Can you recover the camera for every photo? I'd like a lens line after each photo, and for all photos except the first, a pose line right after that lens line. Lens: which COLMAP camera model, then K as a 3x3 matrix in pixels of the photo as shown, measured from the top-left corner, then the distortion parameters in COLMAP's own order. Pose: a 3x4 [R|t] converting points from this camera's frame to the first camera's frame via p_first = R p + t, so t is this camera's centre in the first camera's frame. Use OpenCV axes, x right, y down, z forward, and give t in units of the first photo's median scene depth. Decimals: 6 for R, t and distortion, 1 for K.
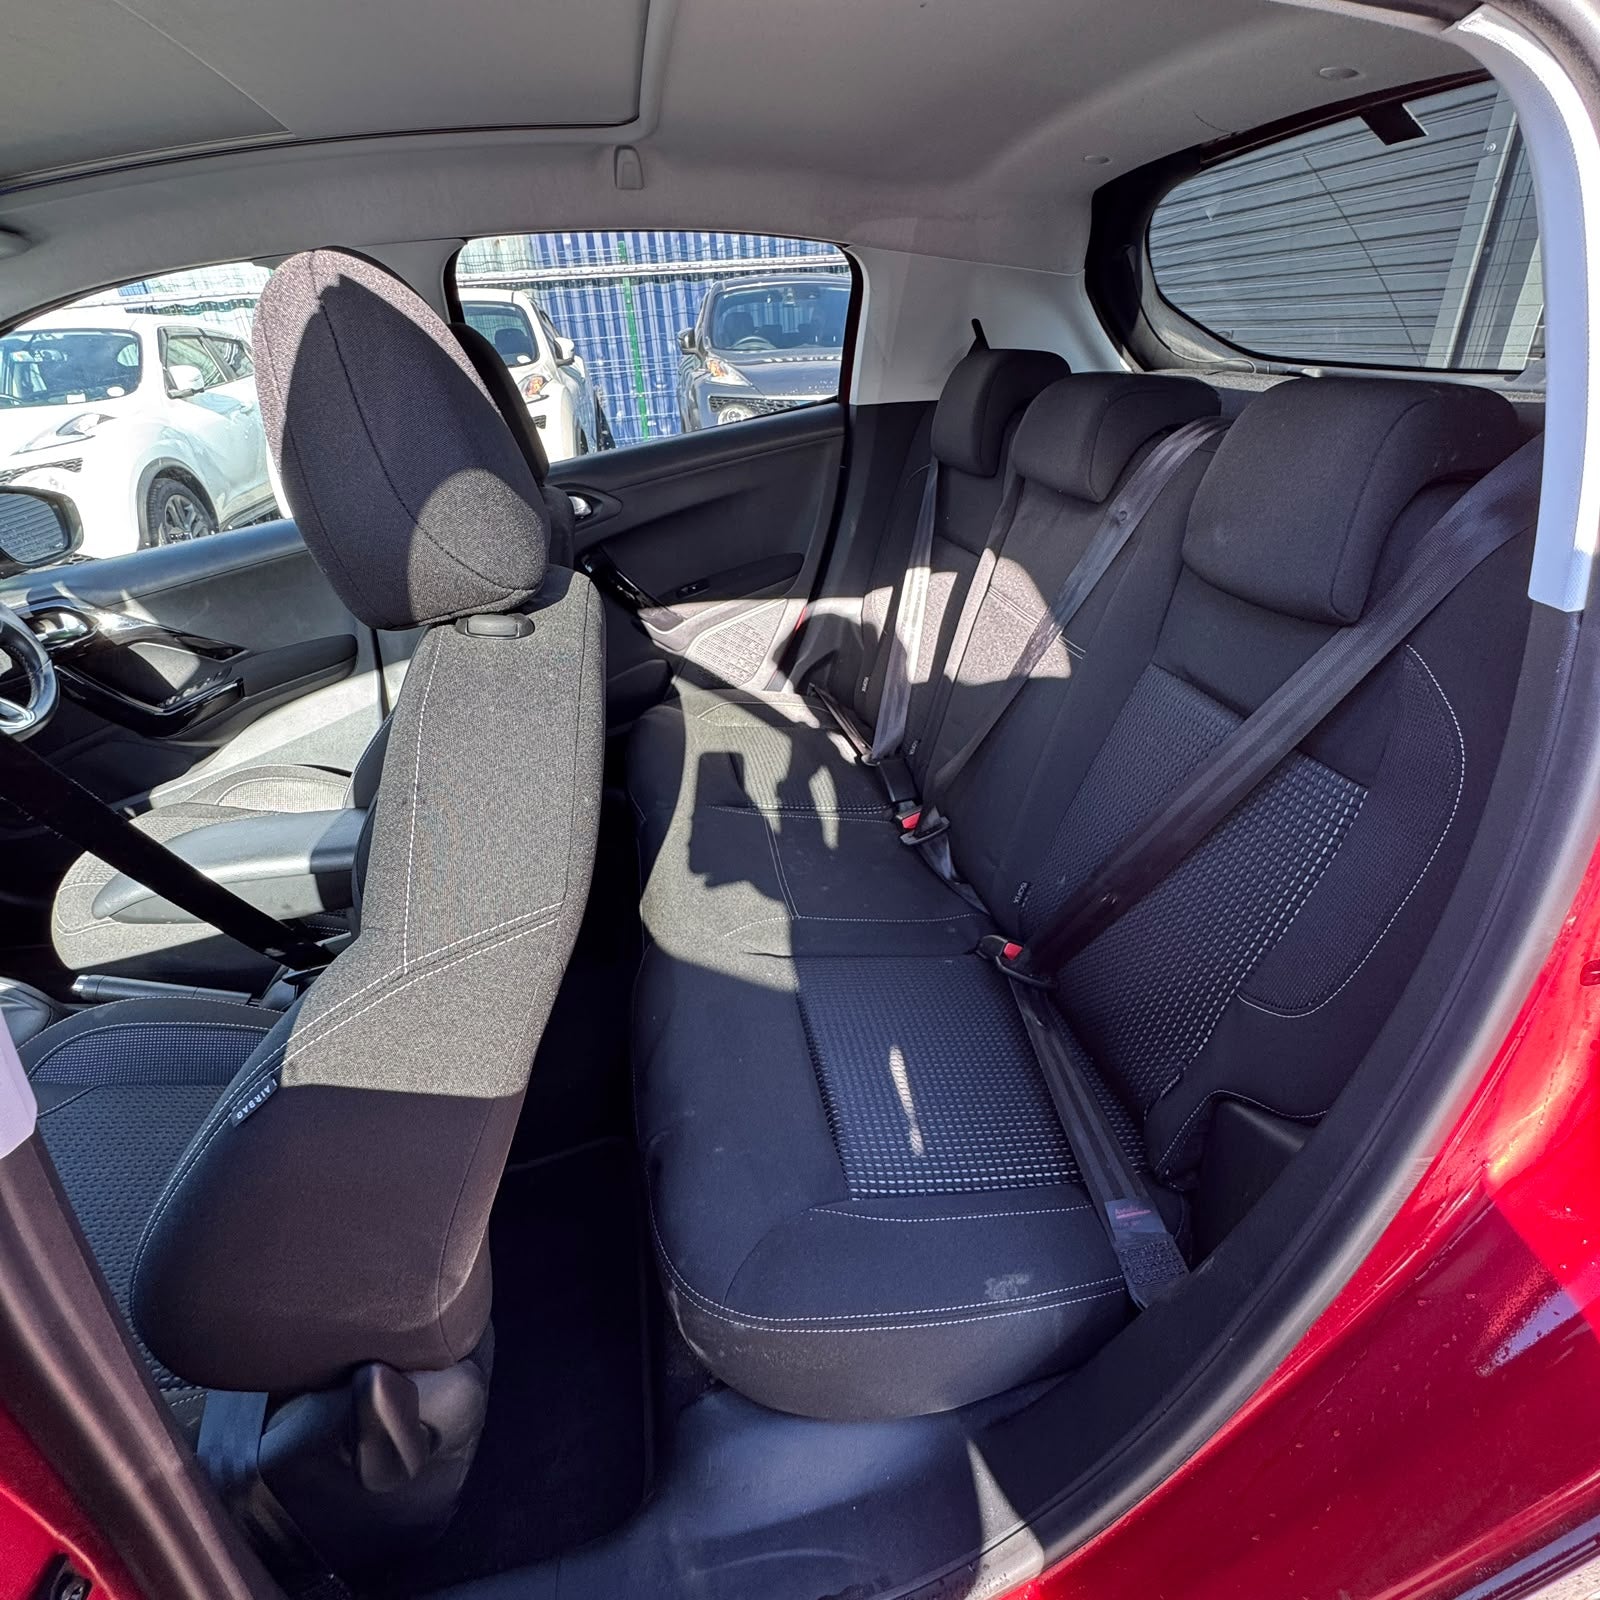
lens RADIAL K [[861.4, 0, 803.7], [0, 861.4, 800.3], [0, 0, 1]] dist [-0.003557, -0.000174]
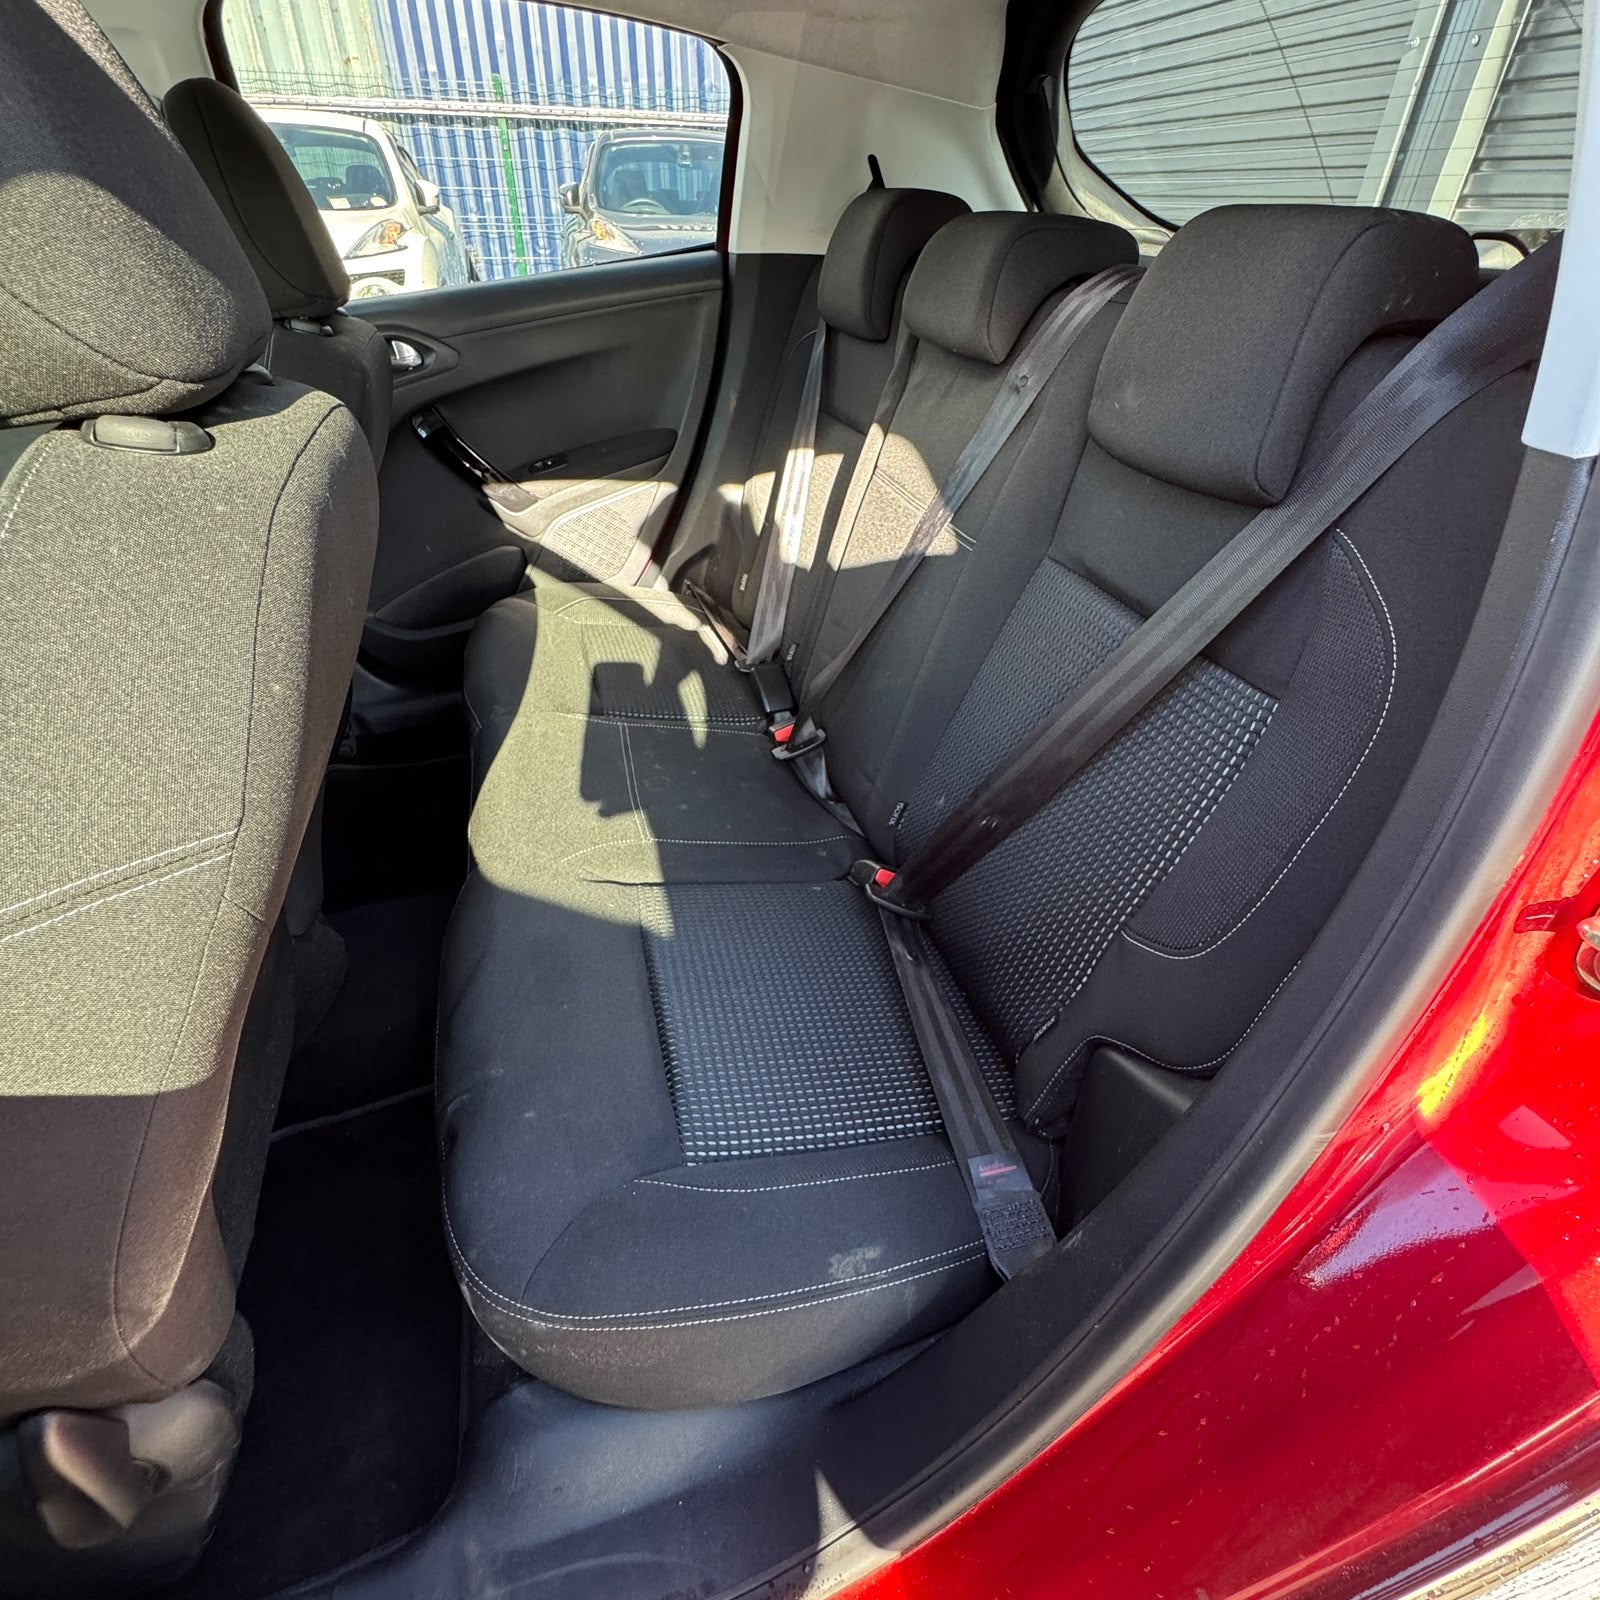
lens RADIAL K [[855.4, 0, 807.4], [0, 855.4, 804.1], [0, 0, 1]] dist [-0.006867, 0.002113]
pose [[0.993144, 0.007126, 0.116676, 0.065086], [-0.019057, 0.994656, 0.101470, 0.009534], [-0.115330, -0.102998, 0.987973, 0.149911]]
